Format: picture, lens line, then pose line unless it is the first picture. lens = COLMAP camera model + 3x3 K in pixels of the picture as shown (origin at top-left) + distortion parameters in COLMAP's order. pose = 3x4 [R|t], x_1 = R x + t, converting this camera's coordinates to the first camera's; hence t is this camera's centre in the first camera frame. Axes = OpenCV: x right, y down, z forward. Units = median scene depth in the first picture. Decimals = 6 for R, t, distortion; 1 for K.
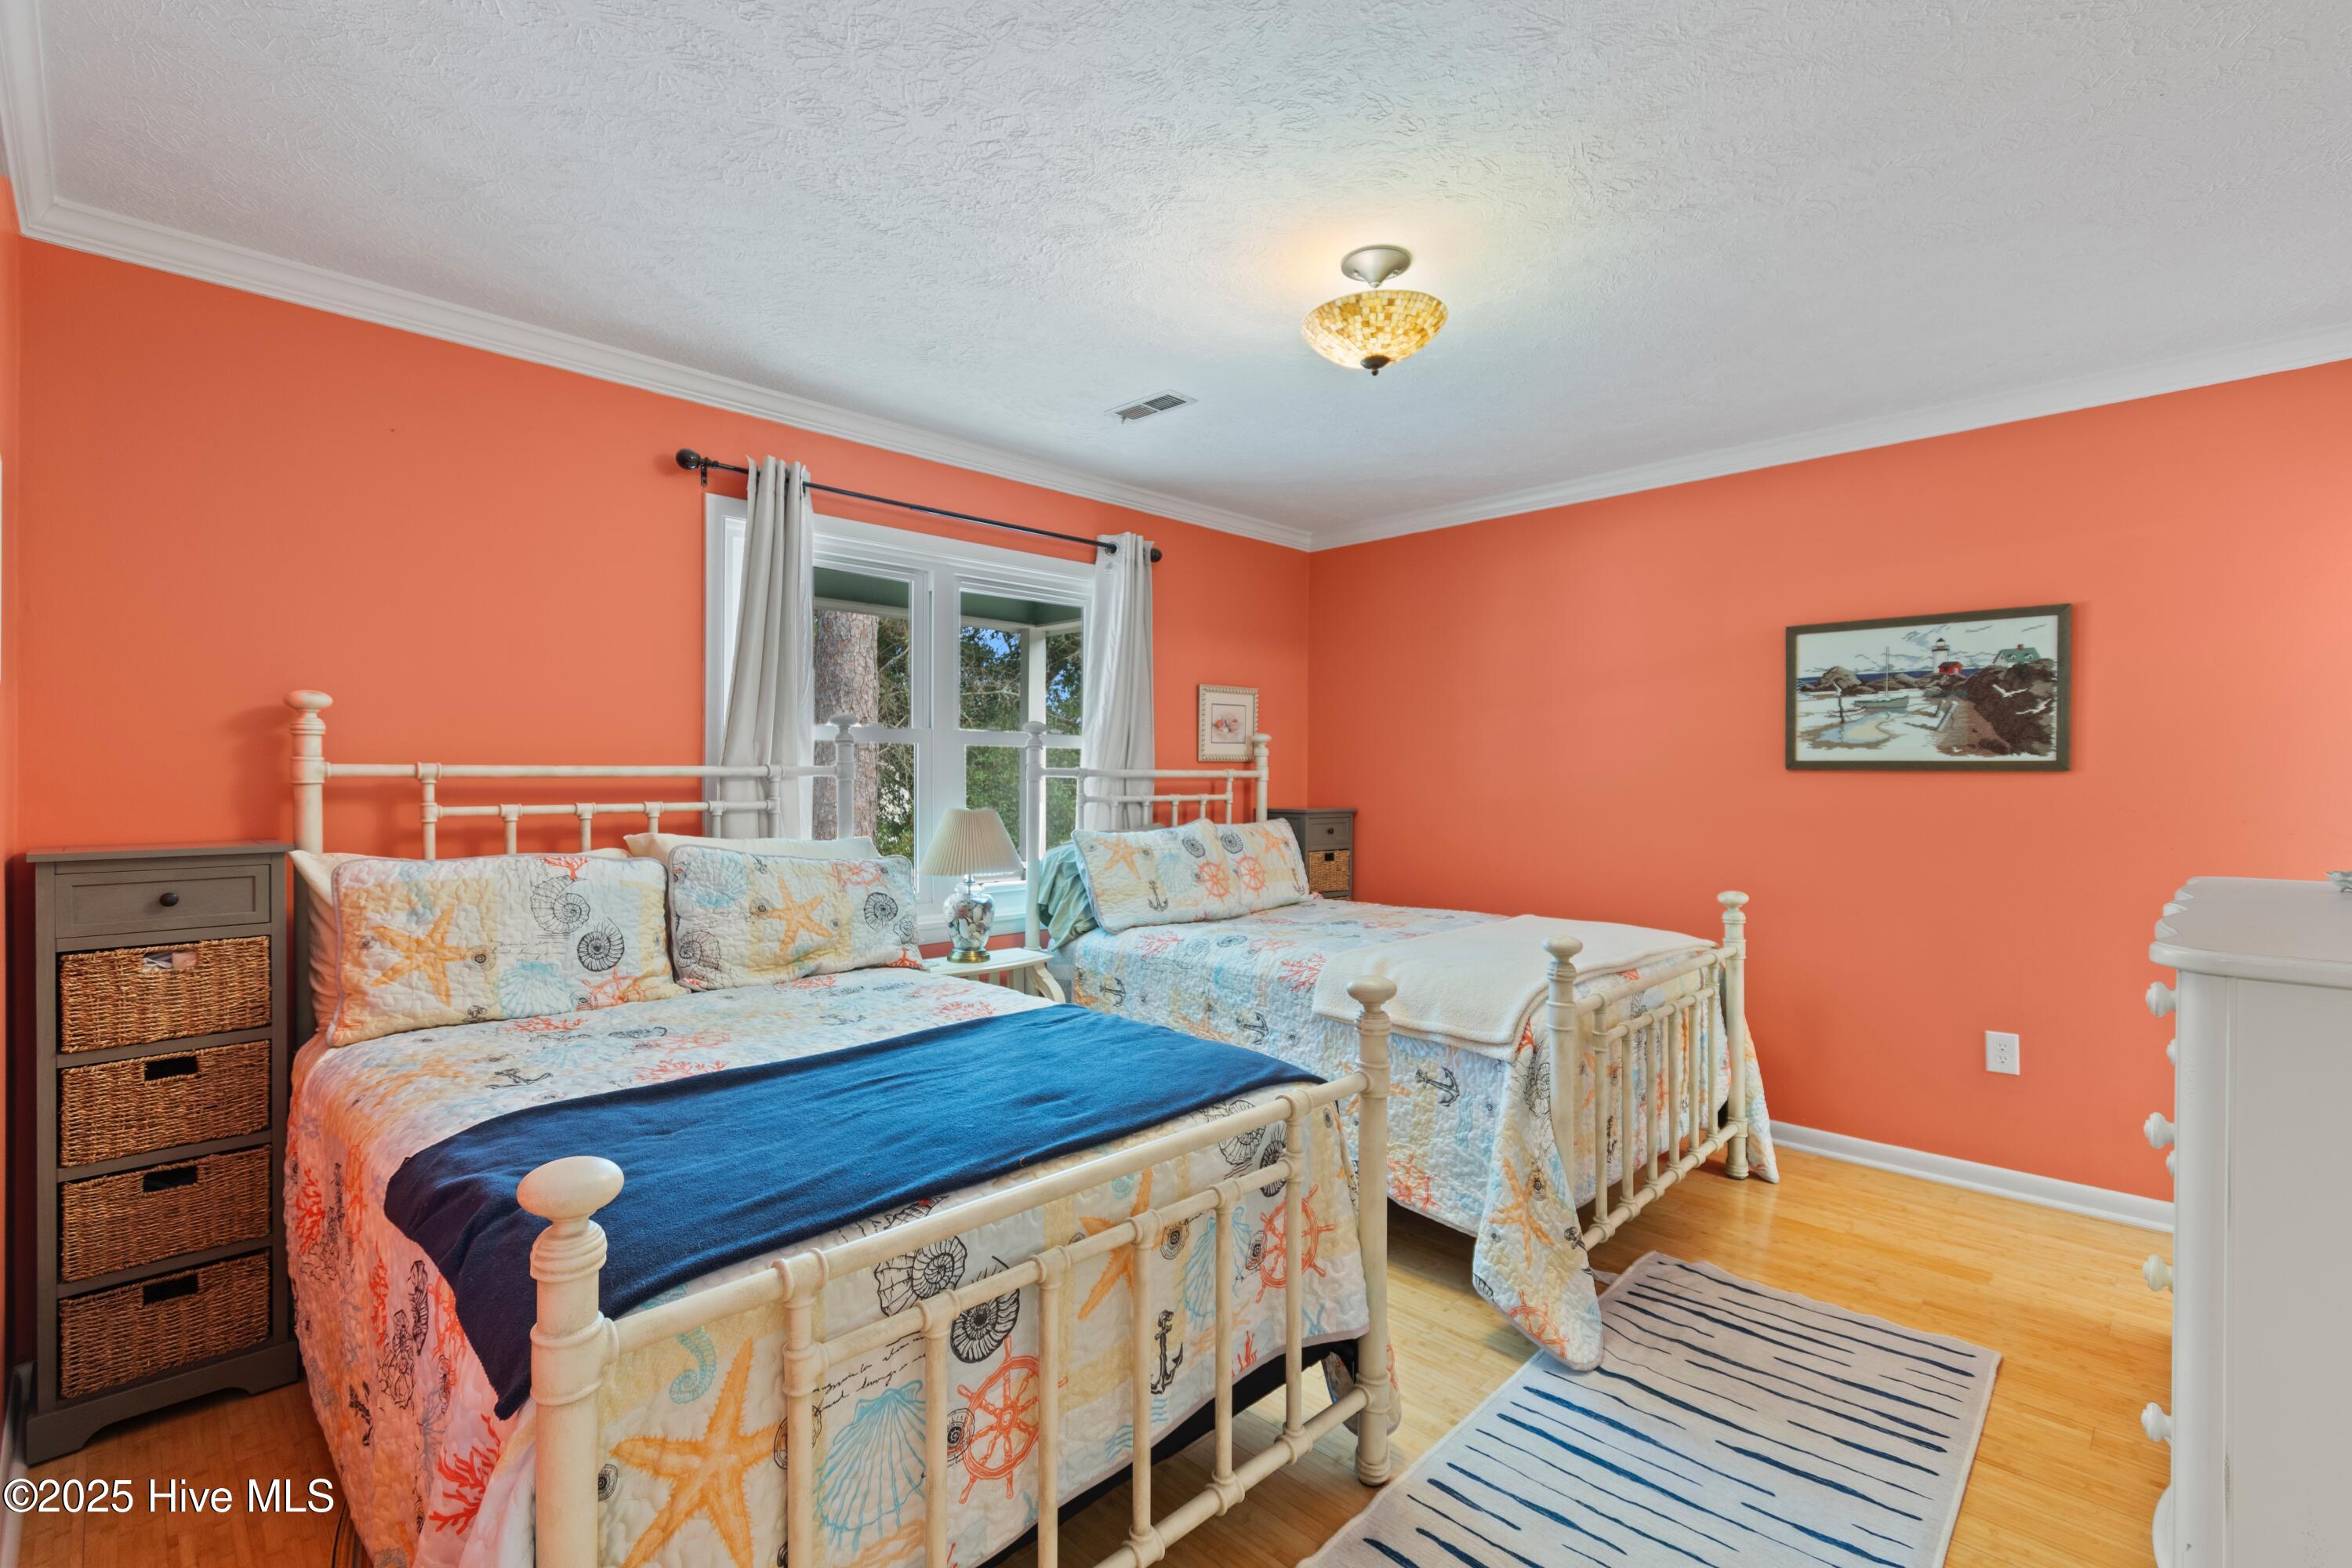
lens RADIAL K [[1037.2, 0, 1168.9], [0, 1037.2, 785.1], [0, 0, 1]] dist [0.003637, 0.000039]
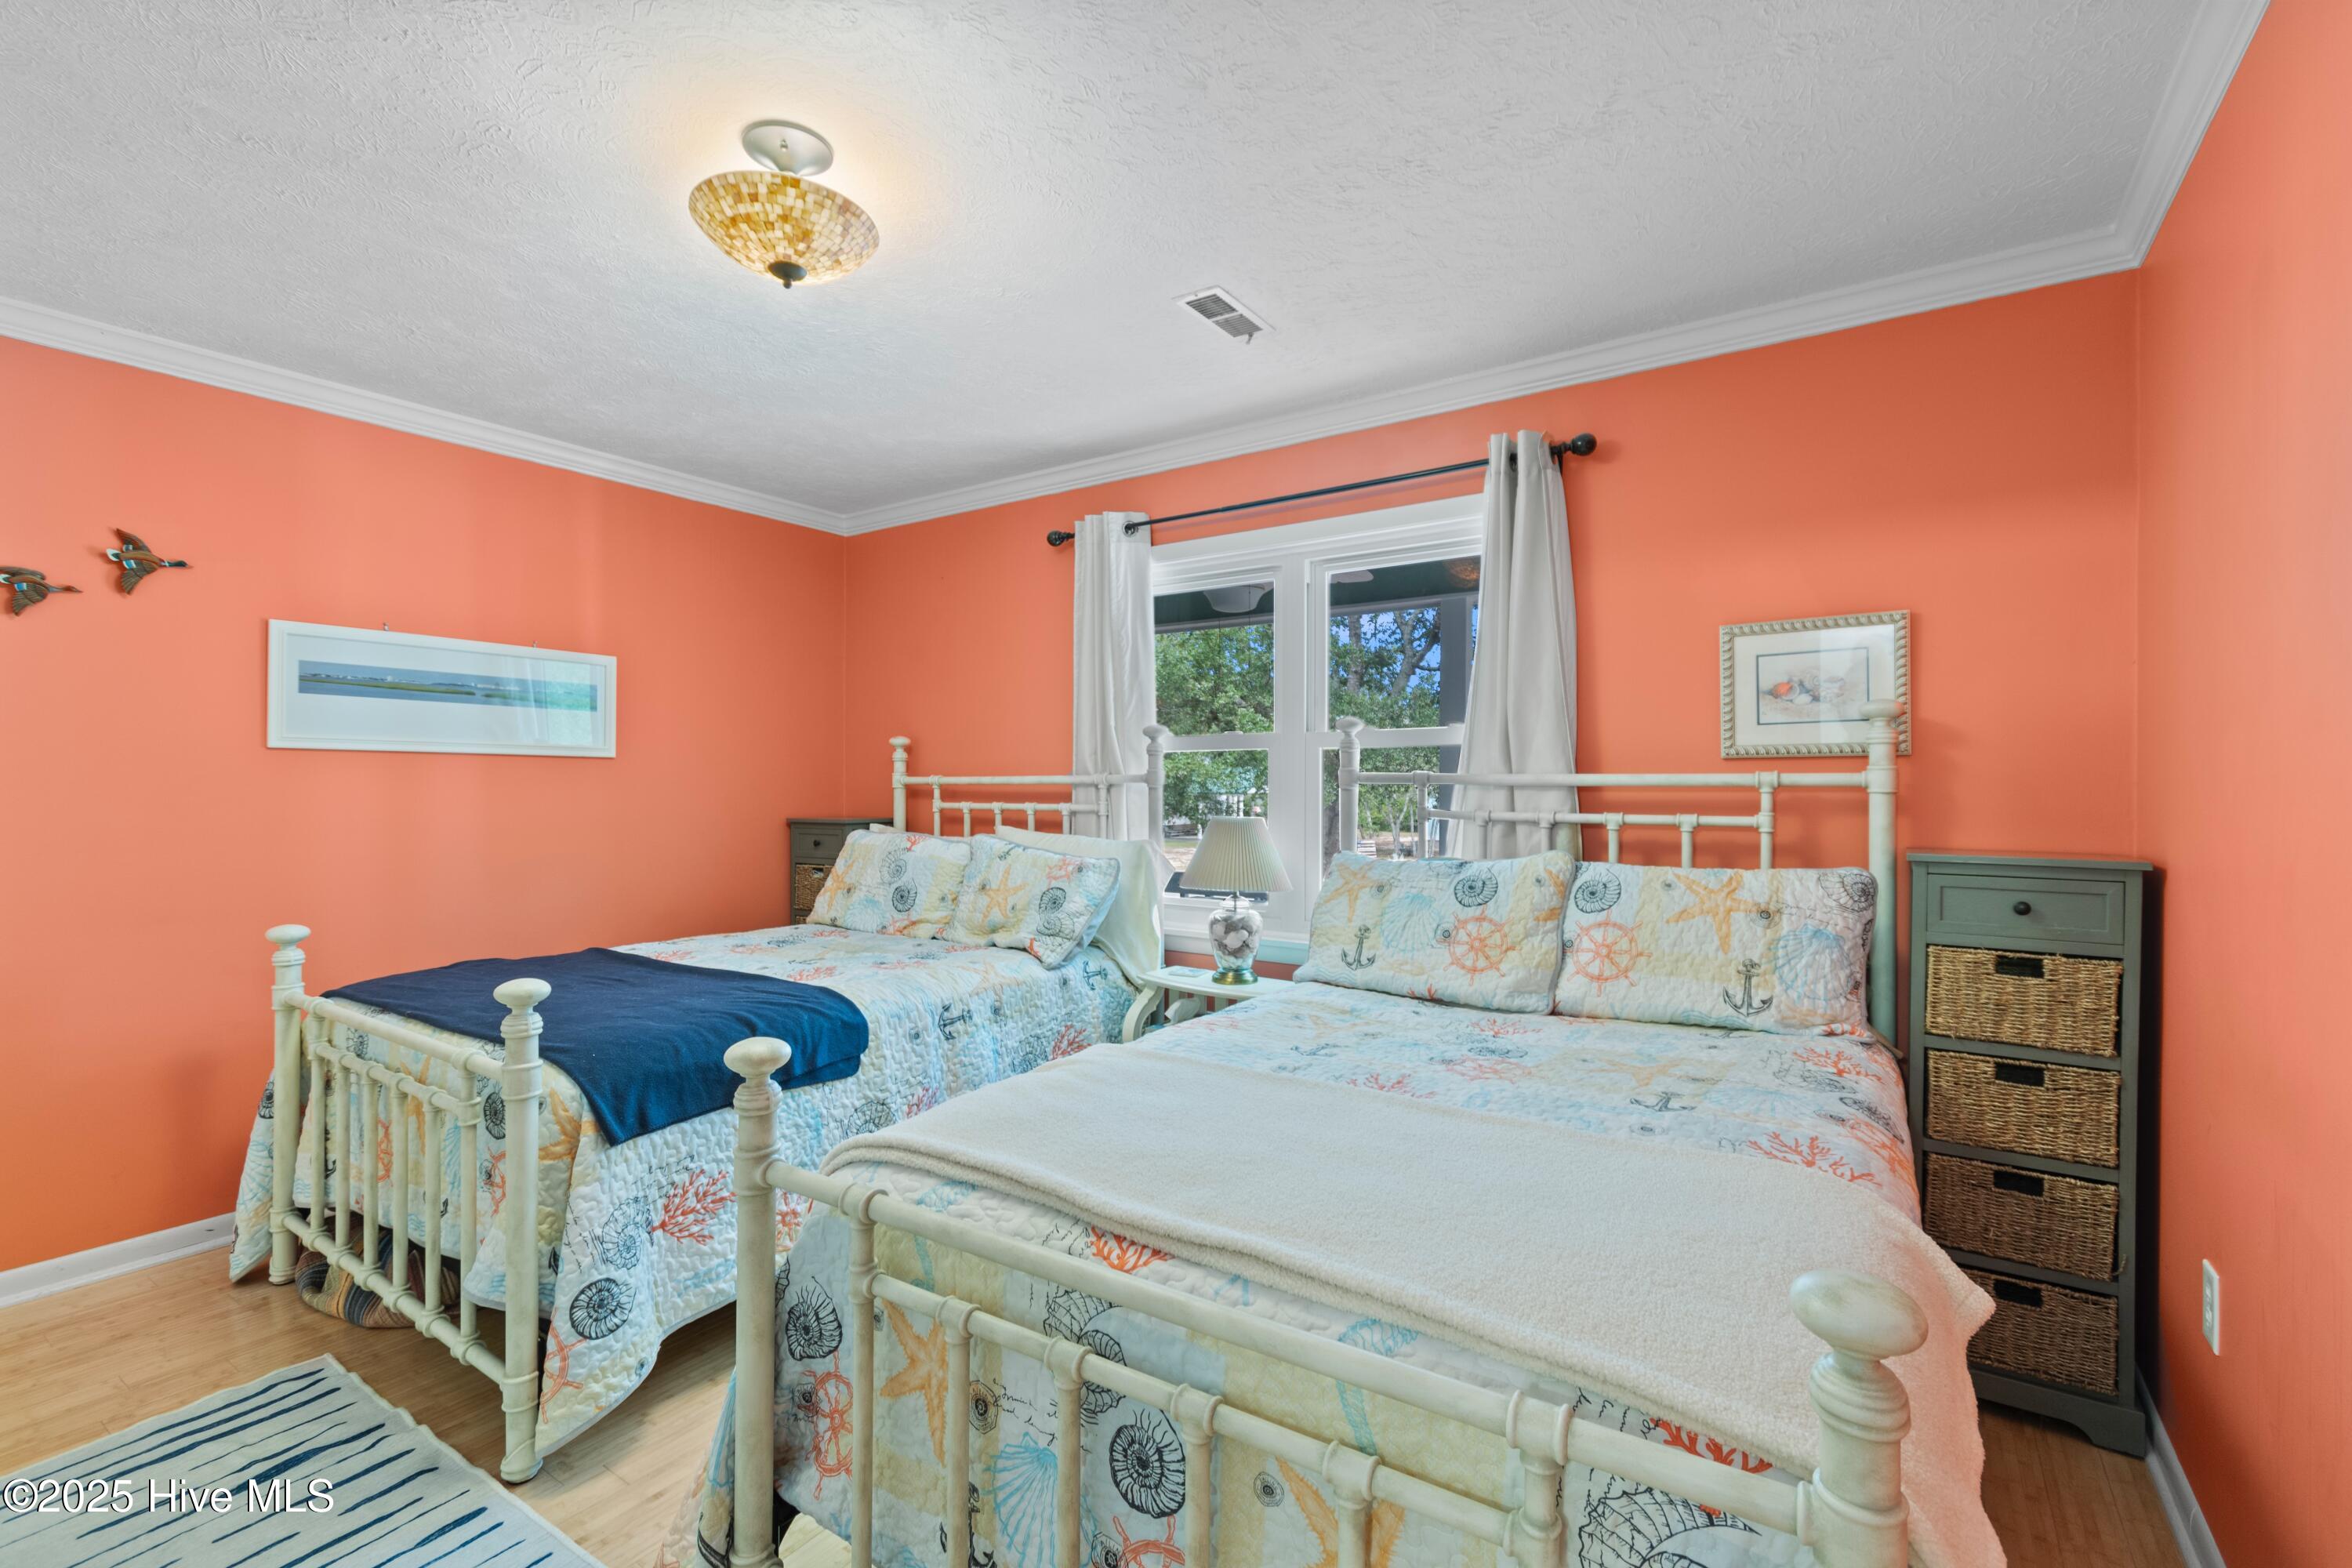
lens RADIAL K [[1037.2, 0, 1168.9], [0, 1037.2, 785.1], [0, 0, 1]] dist [0.003637, 0.000039]
pose [[0.185178, -0.003684, -0.982698, 0.774944], [-0.012301, 0.999906, -0.006066, -0.000974], [0.982628, 0.013211, 0.185116, 0.843462]]
